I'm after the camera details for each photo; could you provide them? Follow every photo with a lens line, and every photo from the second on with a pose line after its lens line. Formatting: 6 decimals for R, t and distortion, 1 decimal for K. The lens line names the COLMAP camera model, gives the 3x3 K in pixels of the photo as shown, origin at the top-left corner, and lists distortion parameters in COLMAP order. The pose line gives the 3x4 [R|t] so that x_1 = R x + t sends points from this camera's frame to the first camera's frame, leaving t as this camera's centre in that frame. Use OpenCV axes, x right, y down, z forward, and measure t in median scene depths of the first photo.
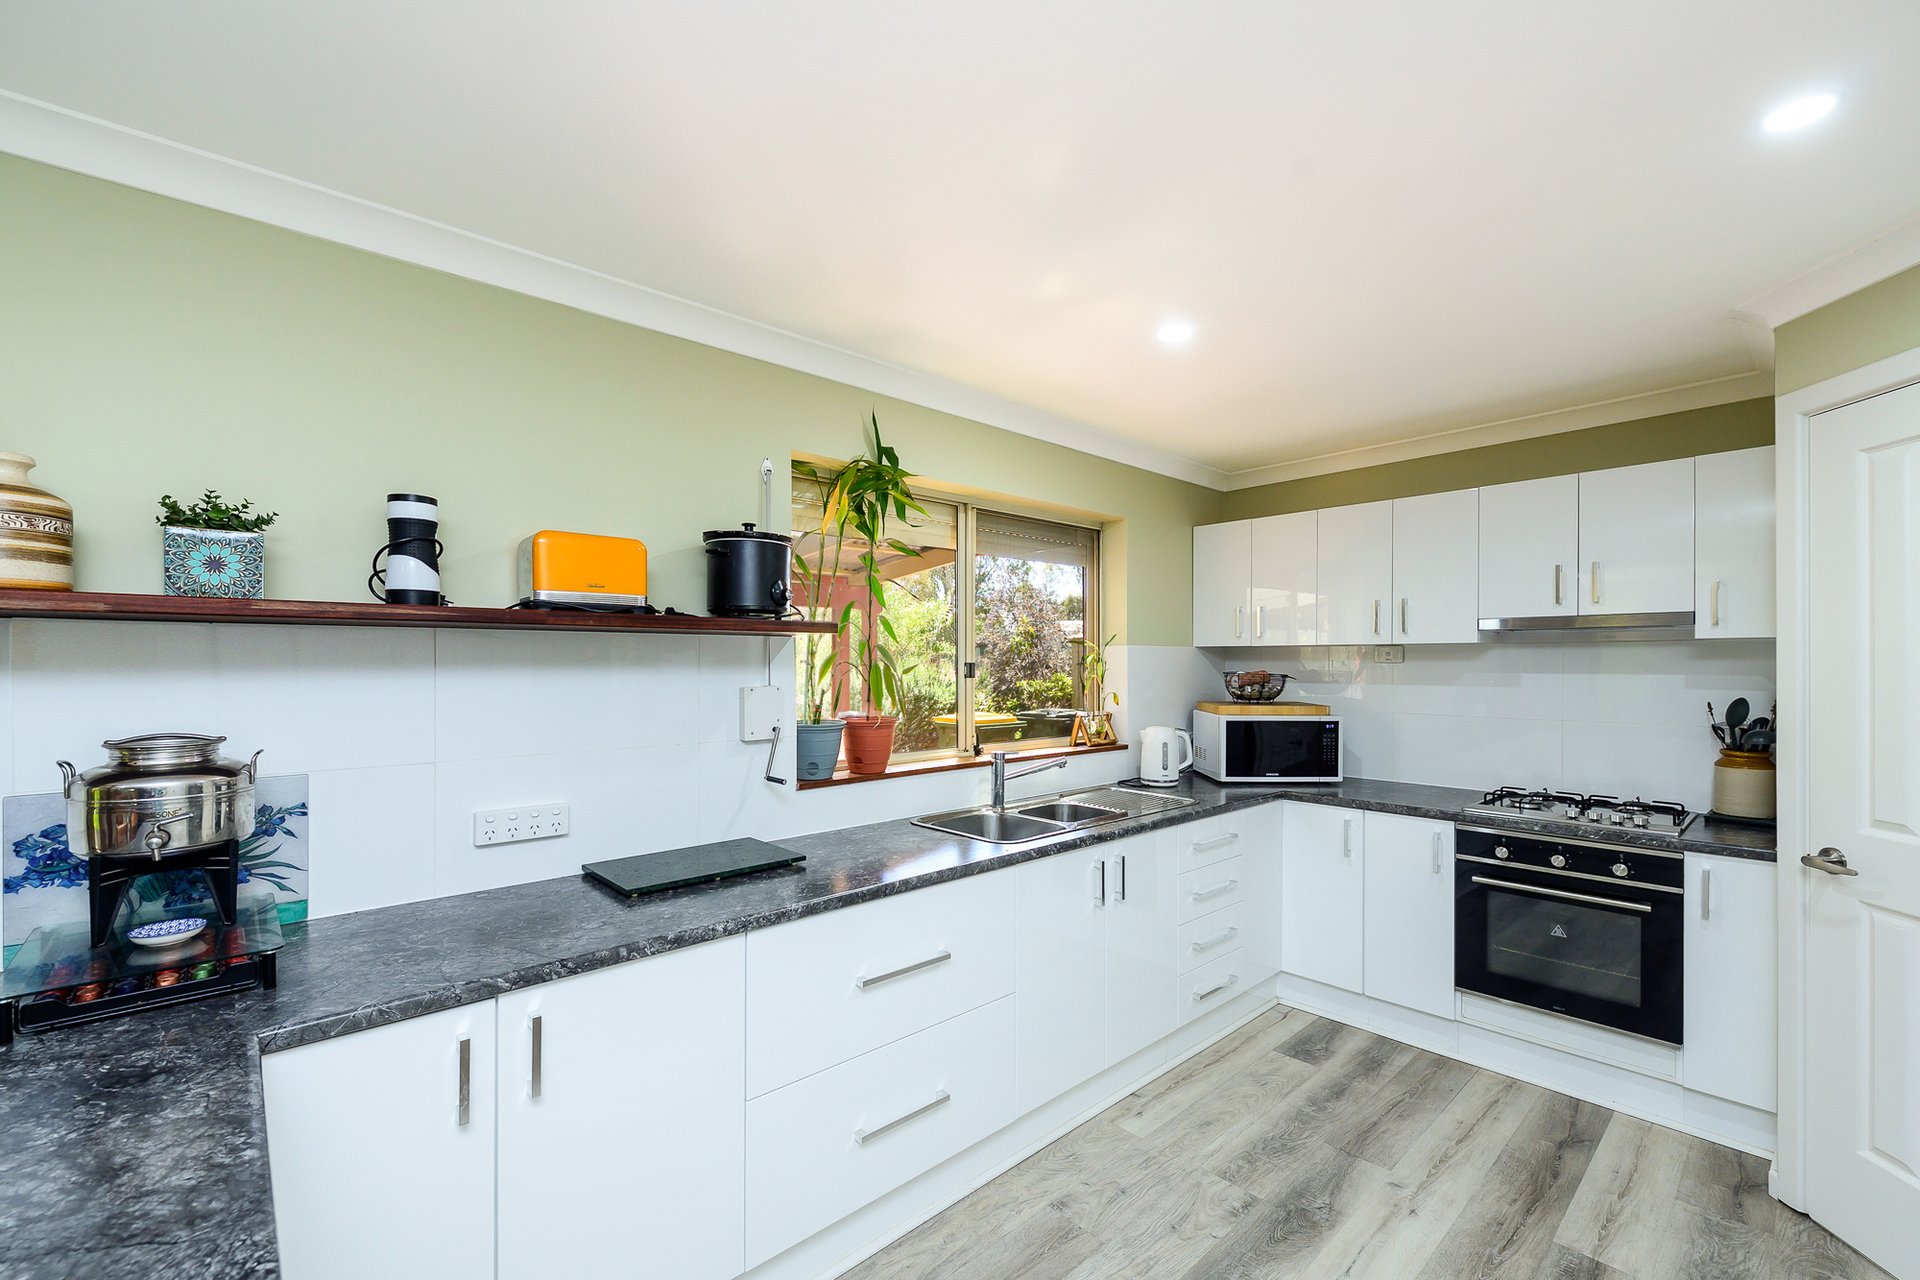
lens RADIAL K [[797.8, 0, 948.8], [0, 797.8, 626.1], [0, 0, 1]] dist [0.000369, -0.000341]
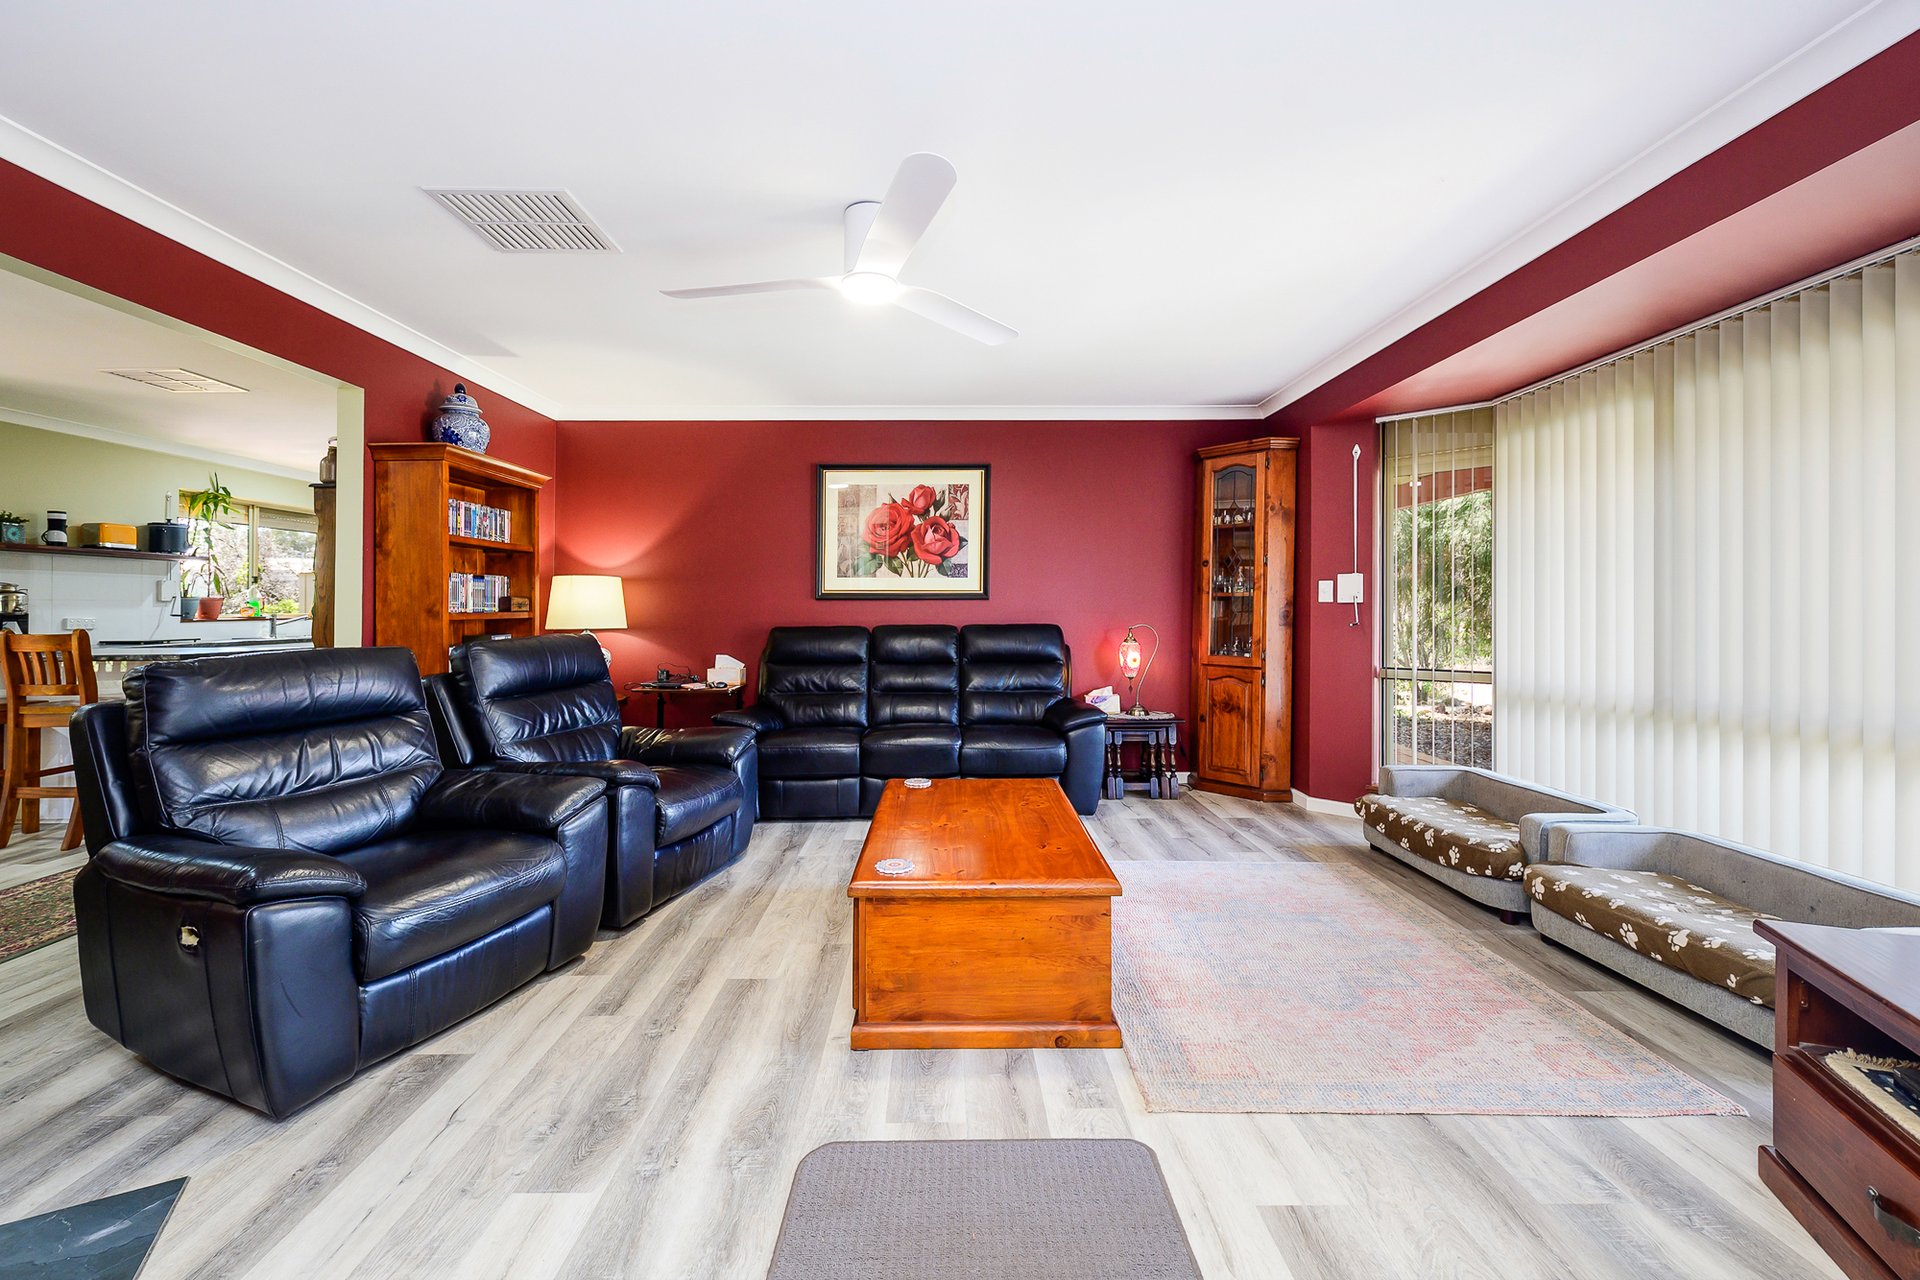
lens RADIAL K [[836.3, 0, 978.7], [0, 836.3, 606.2], [0, 0, 1]] dist [-0.000156, 0.000072]
pose [[0.650188, -0.005447, 0.759754, -0.504897], [-0.025044, 0.999277, 0.028597, 0.014687], [-0.759360, -0.037621, 0.649582, -2.383891]]
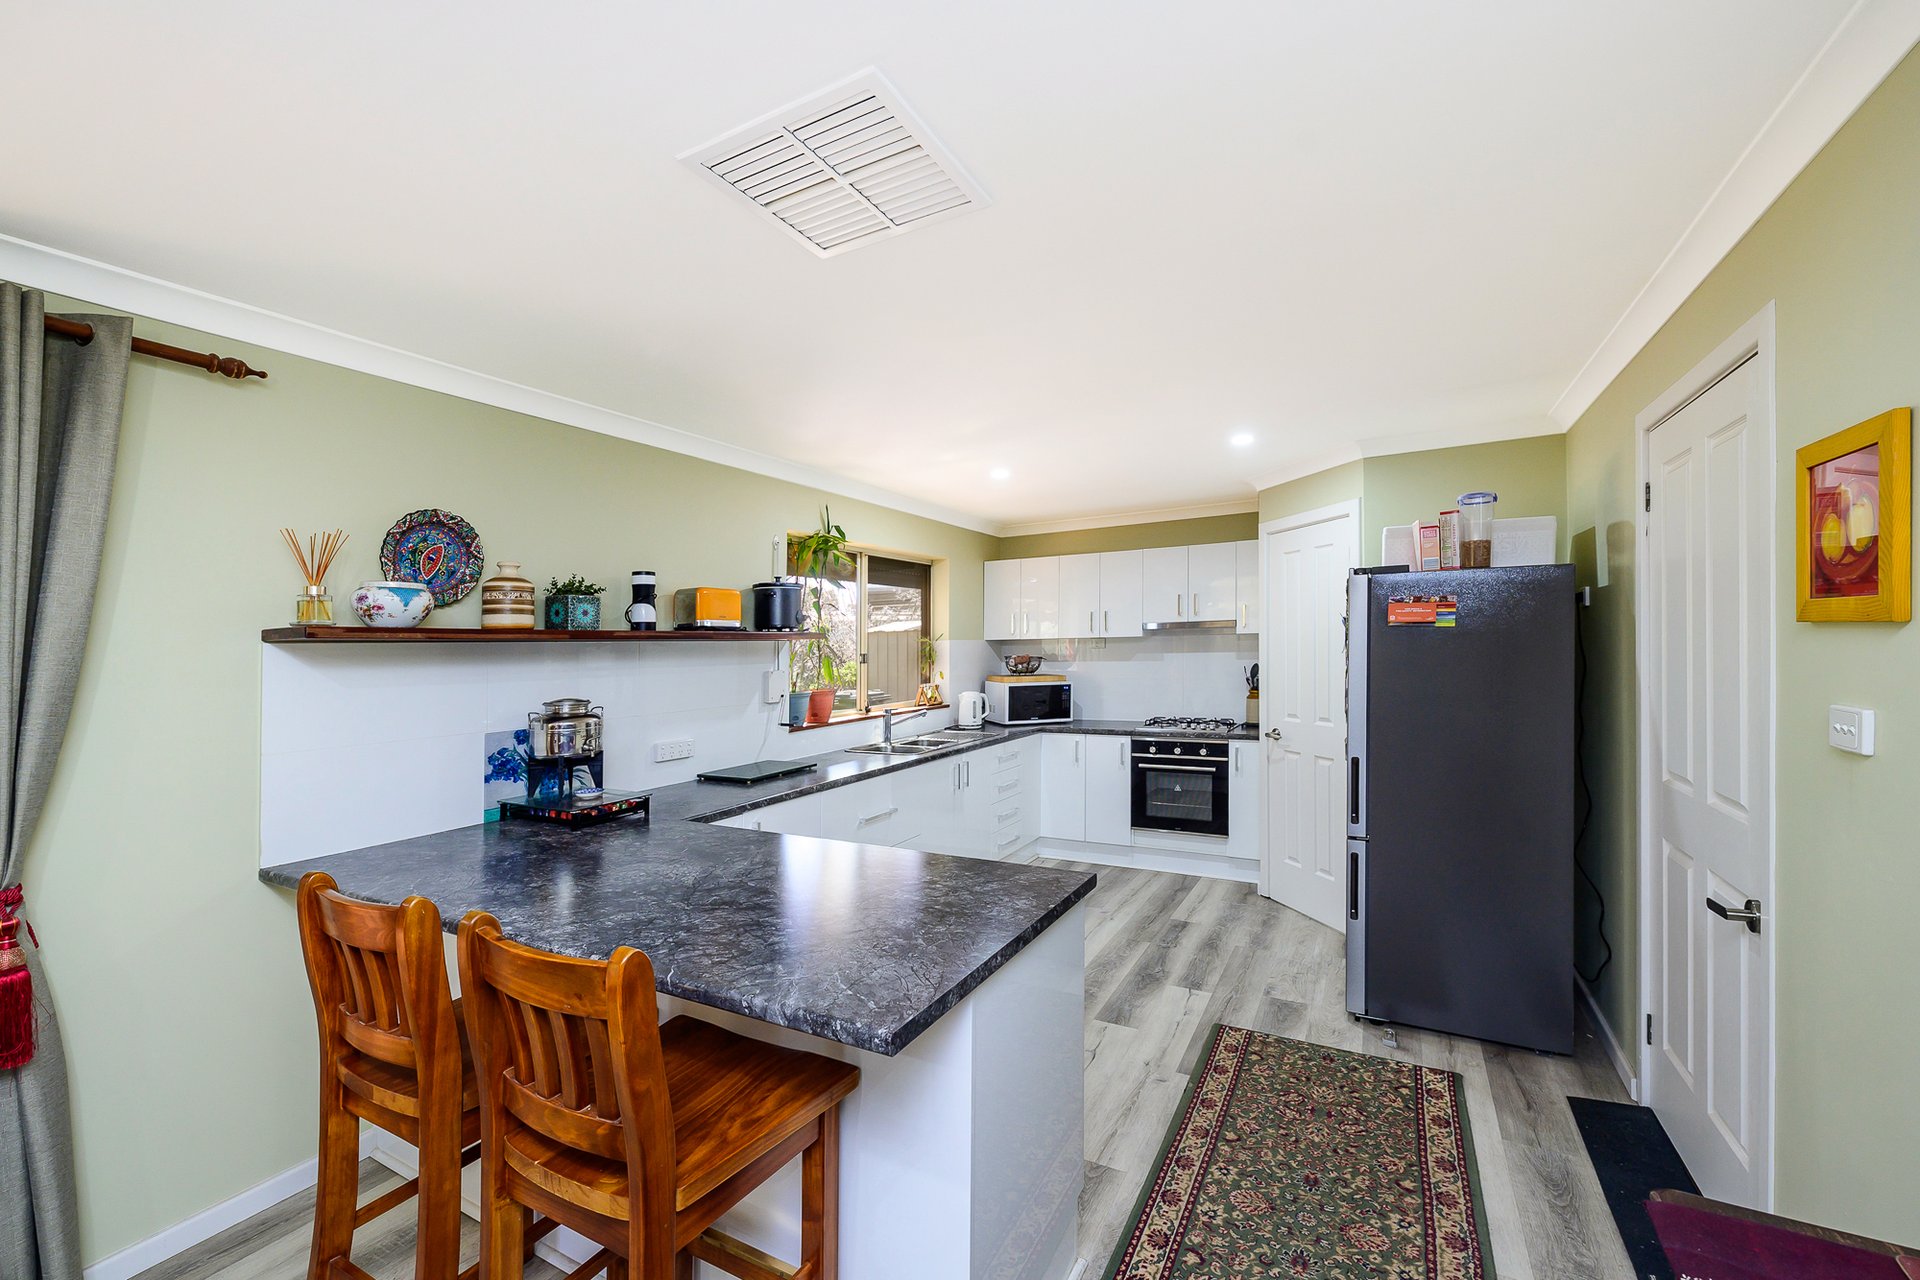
lens RADIAL K [[784.5, 0, 957.3], [0, 784.5, 632.0], [0, 0, 1]] dist [0.002264, -0.000002]
pose [[0.942263, -0.011752, 0.334668, -0.369391], [0.004477, 0.999737, 0.022501, -0.037025], [-0.334844, -0.019704, 0.942068, -0.604631]]
